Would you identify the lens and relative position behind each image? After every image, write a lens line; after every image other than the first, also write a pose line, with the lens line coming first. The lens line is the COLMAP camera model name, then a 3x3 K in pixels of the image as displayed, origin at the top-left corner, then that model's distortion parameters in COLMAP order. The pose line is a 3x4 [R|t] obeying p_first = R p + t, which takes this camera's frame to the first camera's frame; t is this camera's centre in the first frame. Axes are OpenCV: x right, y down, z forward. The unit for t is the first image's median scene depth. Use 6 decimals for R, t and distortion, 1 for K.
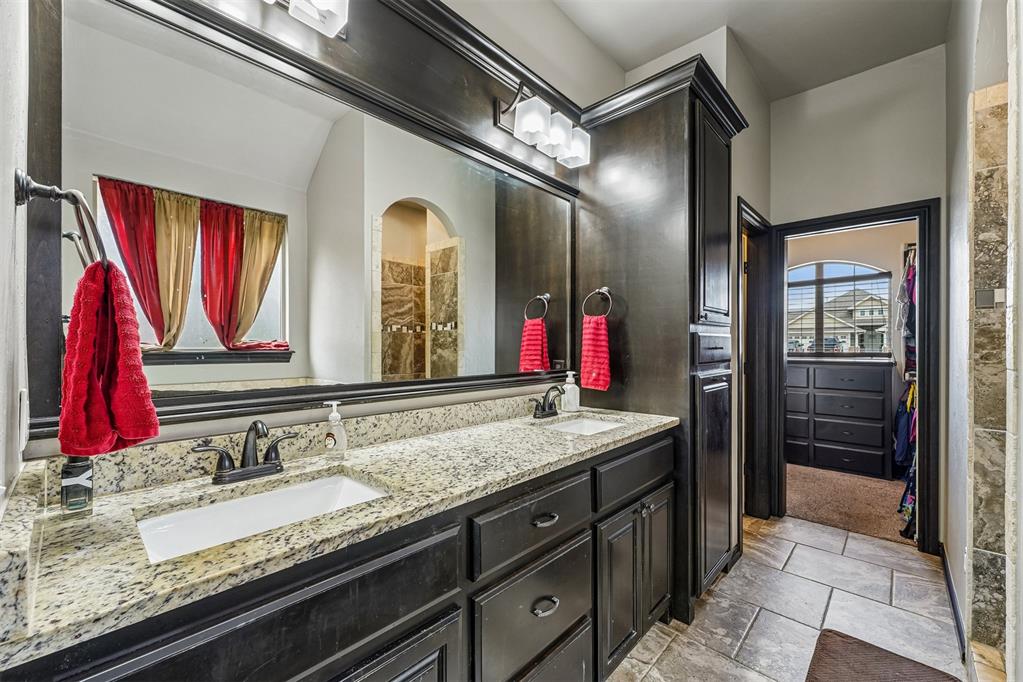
lens RADIAL K [[410.1, 0, 515.8], [0, 410.1, 341.1], [0, 0, 1]] dist [0.000206, -0.000096]
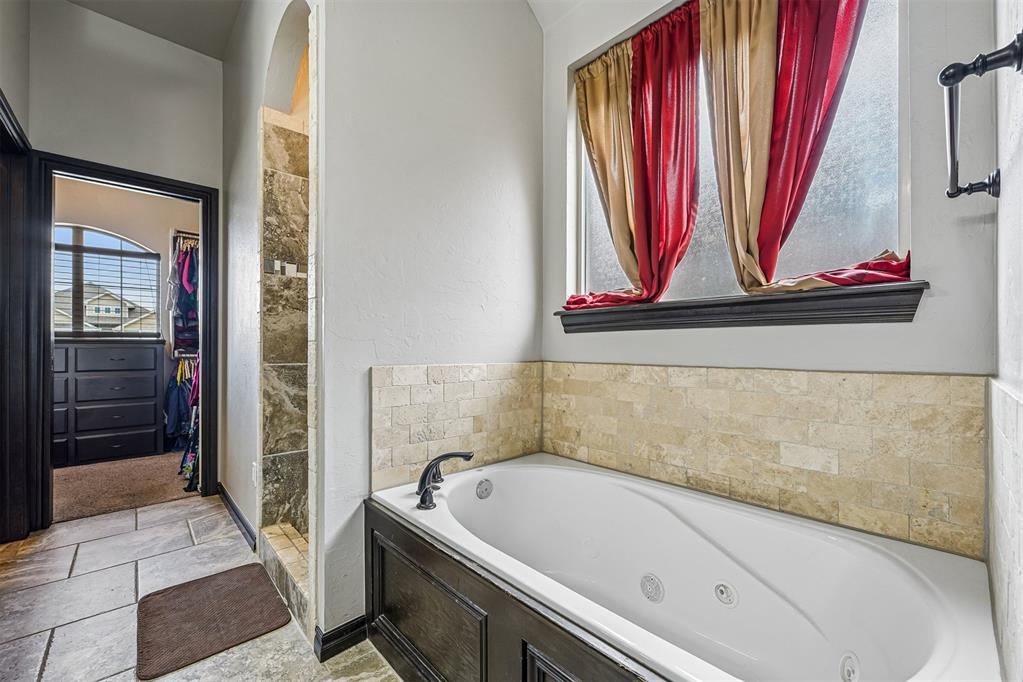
lens RADIAL K [[410.1, 0, 515.8], [0, 410.1, 341.1], [0, 0, 1]] dist [0.000206, -0.000096]
pose [[0.071304, 0.002872, 0.997450, -0.069380], [-0.001746, 0.999995, -0.002755, 0.079372], [-0.997453, -0.001545, 0.071309, 0.060748]]
